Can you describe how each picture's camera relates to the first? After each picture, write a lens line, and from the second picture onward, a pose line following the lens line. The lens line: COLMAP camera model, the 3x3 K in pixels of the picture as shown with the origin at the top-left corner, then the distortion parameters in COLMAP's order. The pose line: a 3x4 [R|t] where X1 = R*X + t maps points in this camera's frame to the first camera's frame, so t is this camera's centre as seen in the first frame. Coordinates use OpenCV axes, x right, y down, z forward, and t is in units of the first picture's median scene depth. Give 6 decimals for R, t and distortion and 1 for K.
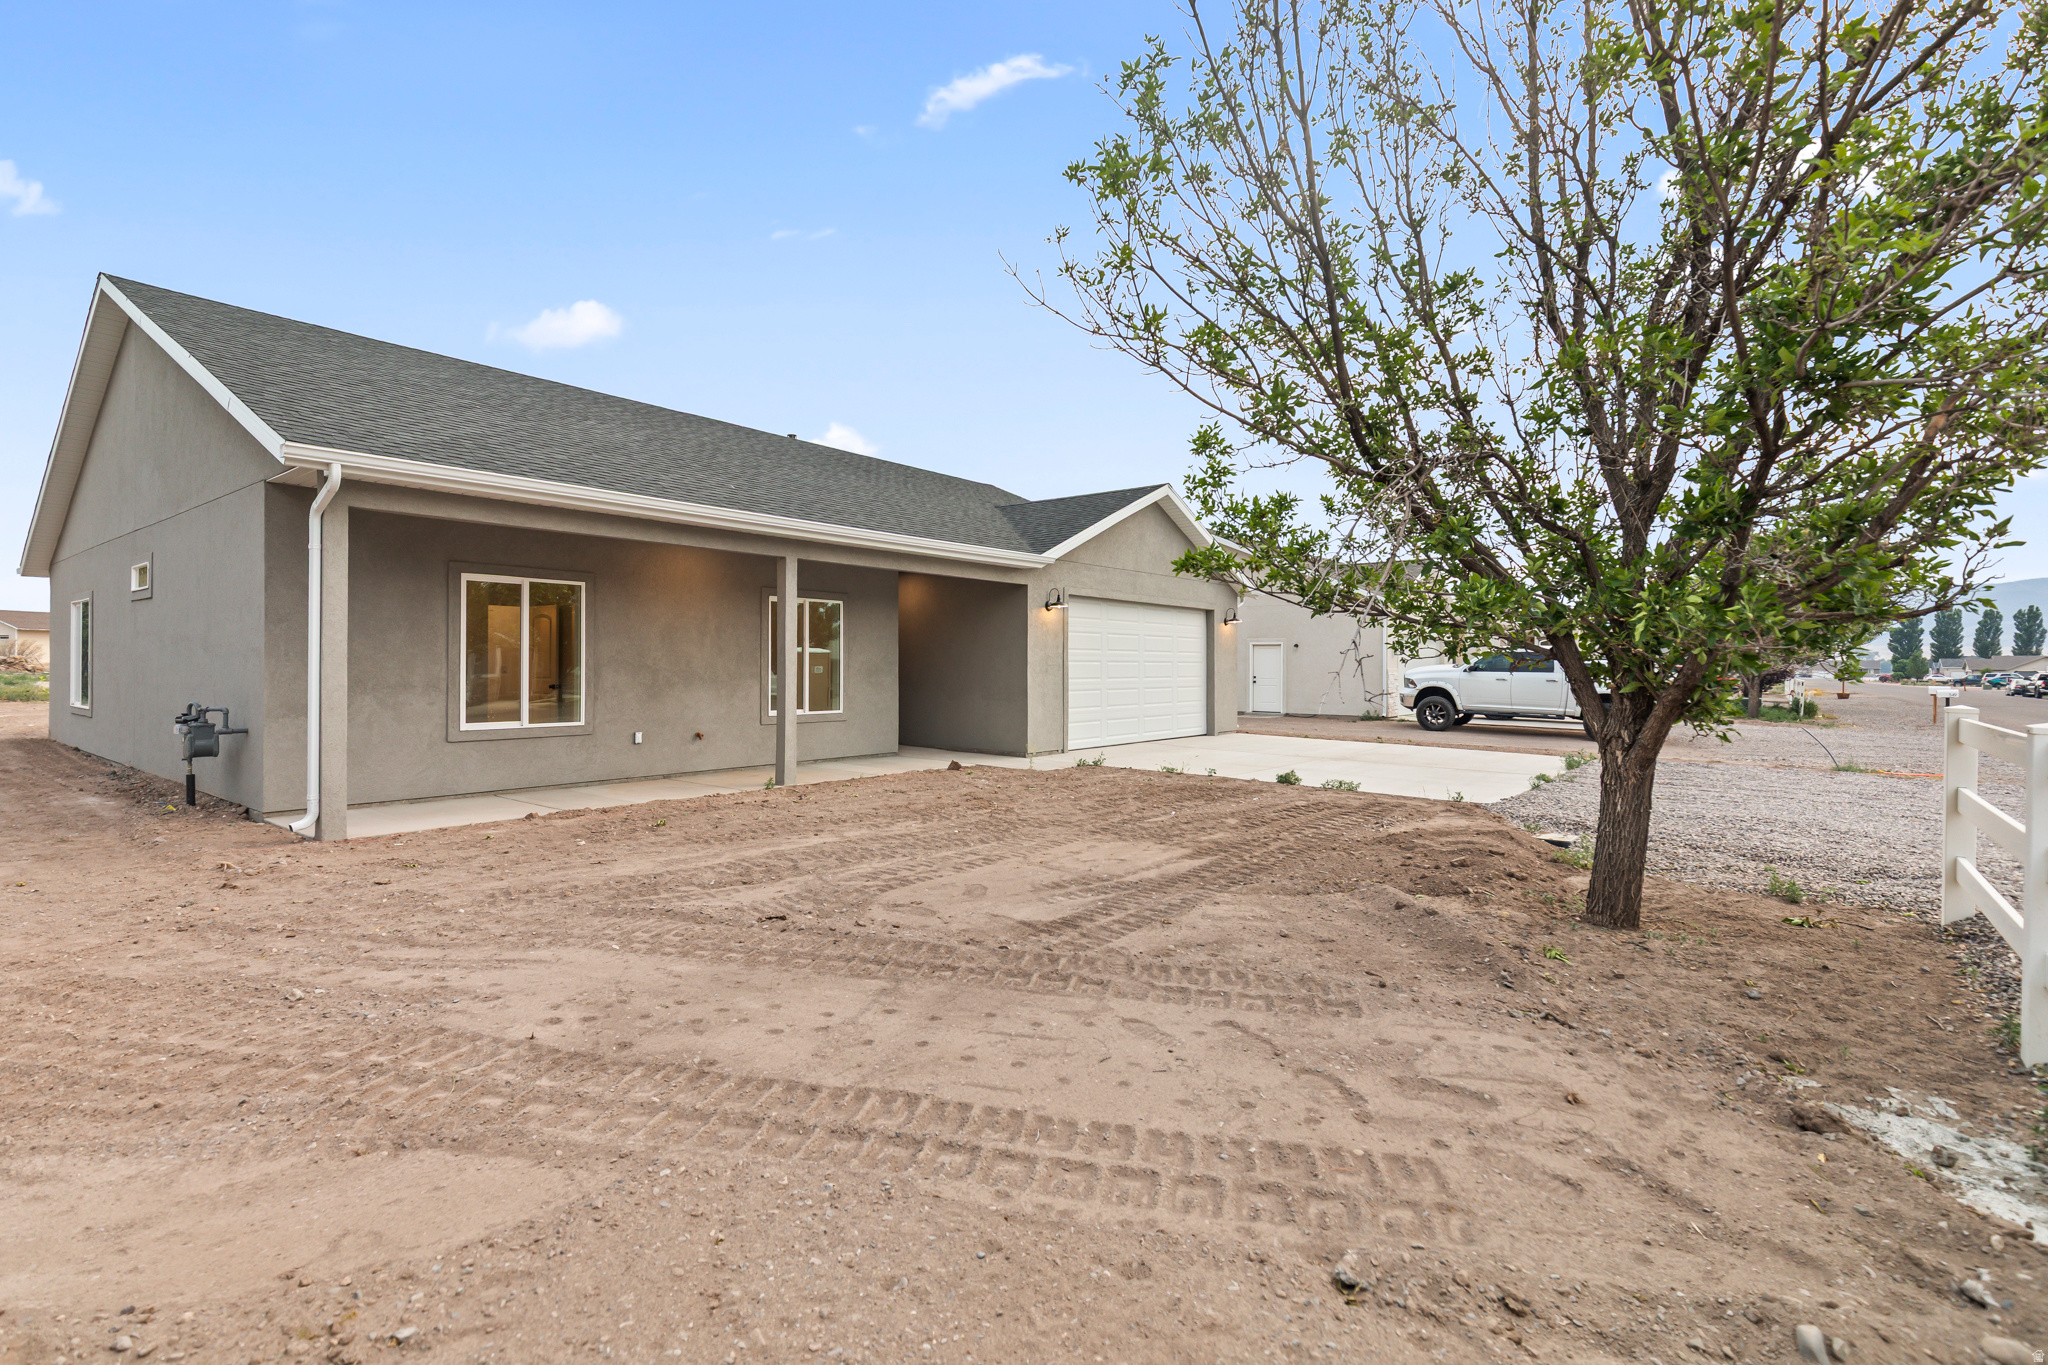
lens RADIAL K [[955.7, 0, 1016.2], [0, 955.7, 662.1], [0, 0, 1]] dist [0.011428, 0.000396]
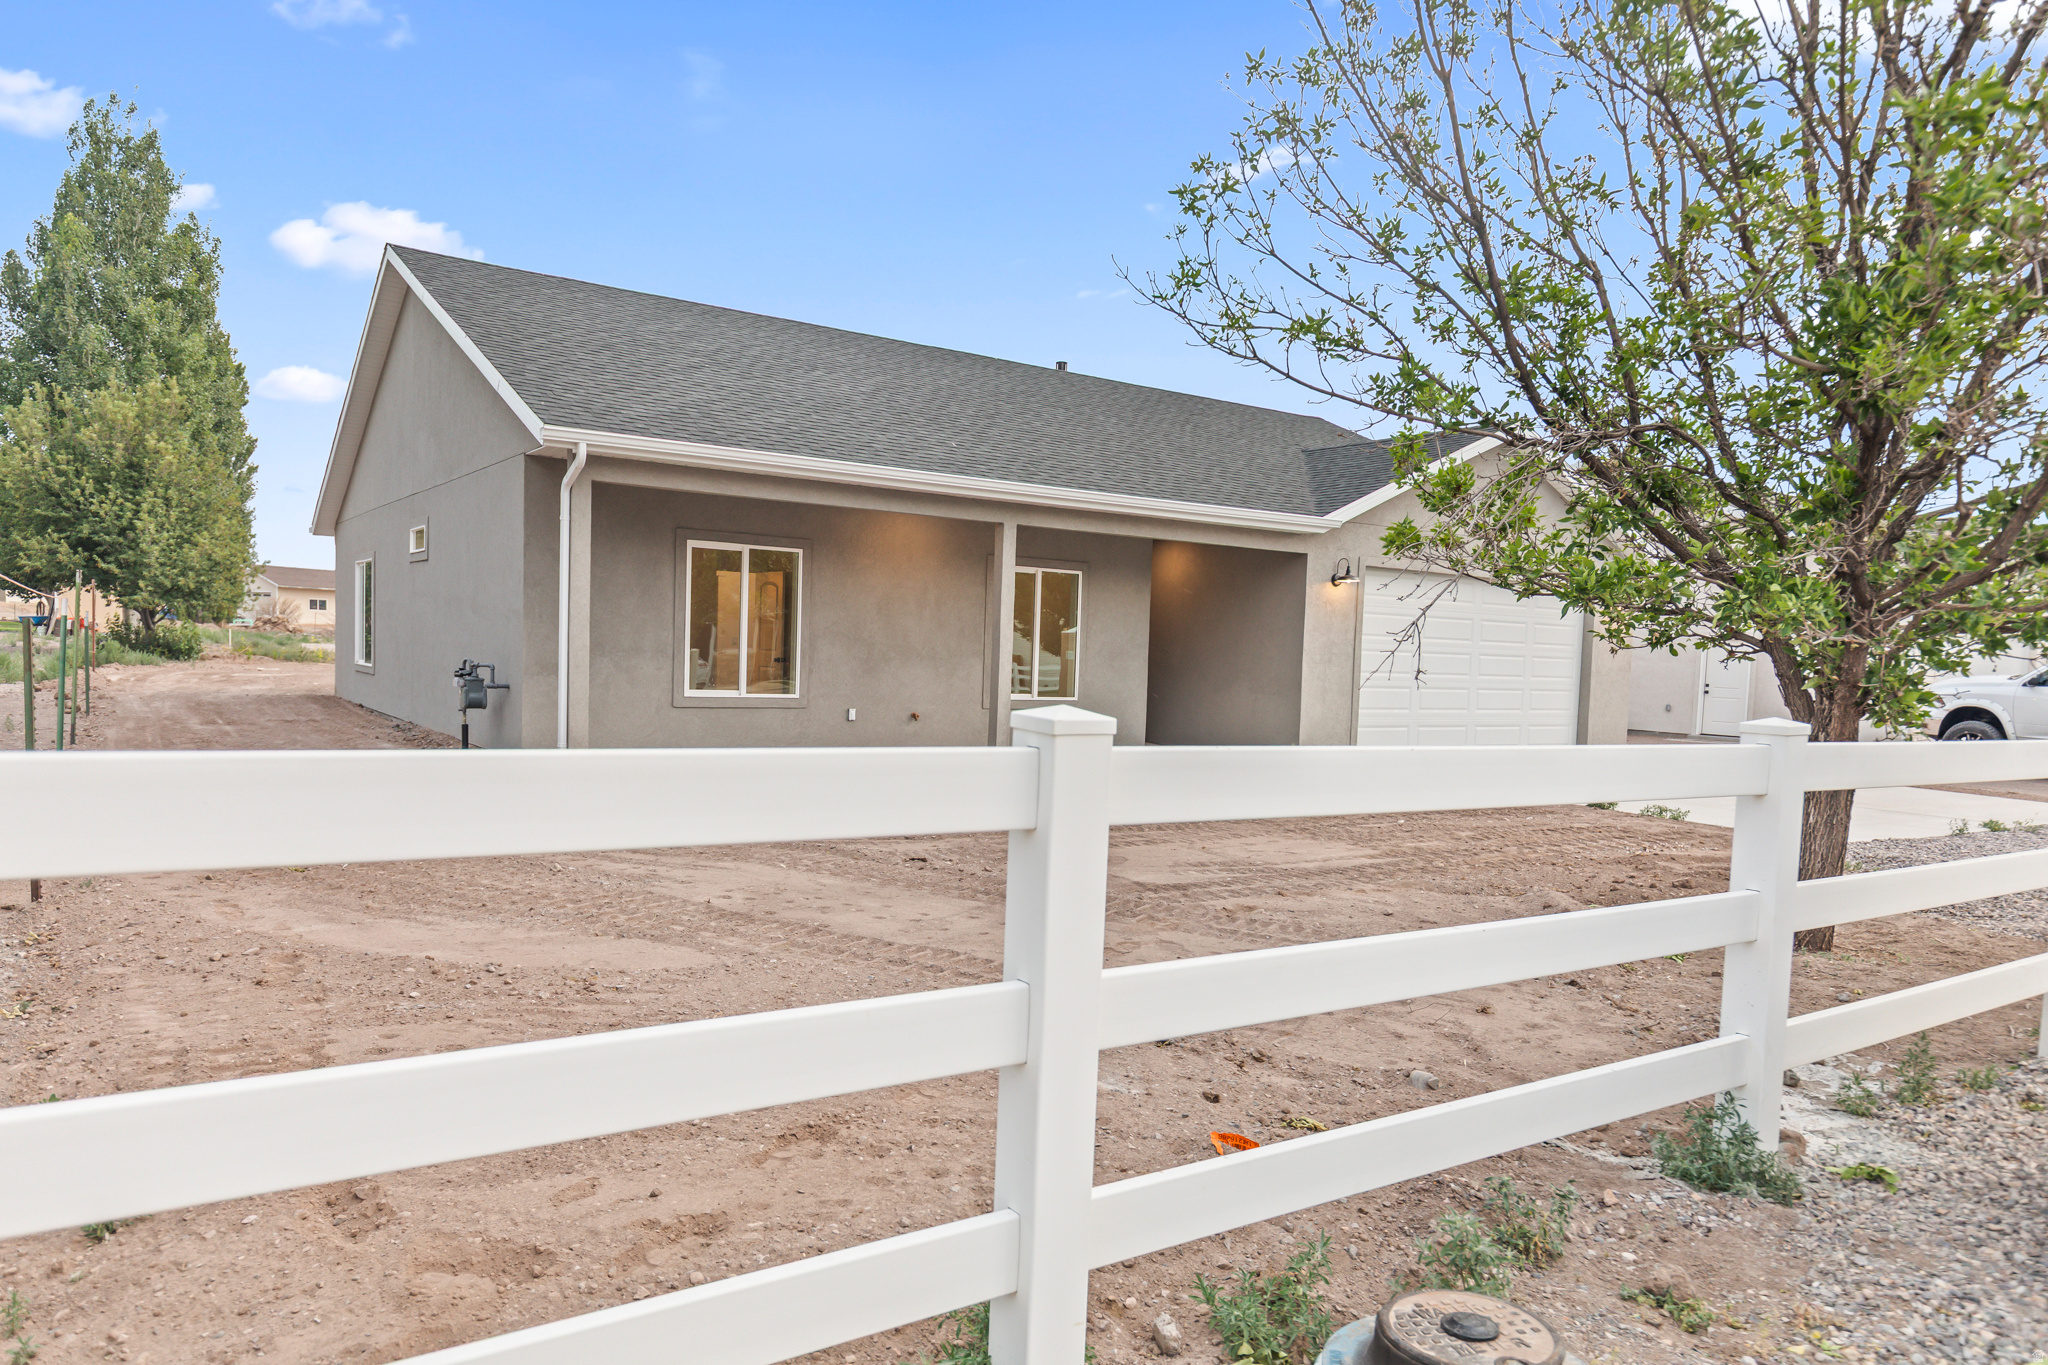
lens RADIAL K [[1343.6, 0, 1029.1], [0, 1343.6, 727.1], [0, 0, 1]] dist [0.027000, -0.000222]
pose [[0.957833, 0.045832, -0.283647, 0.169295], [-0.030128, 0.997774, 0.059485, 0.007979], [0.285742, -0.048431, 0.957082, -0.250281]]
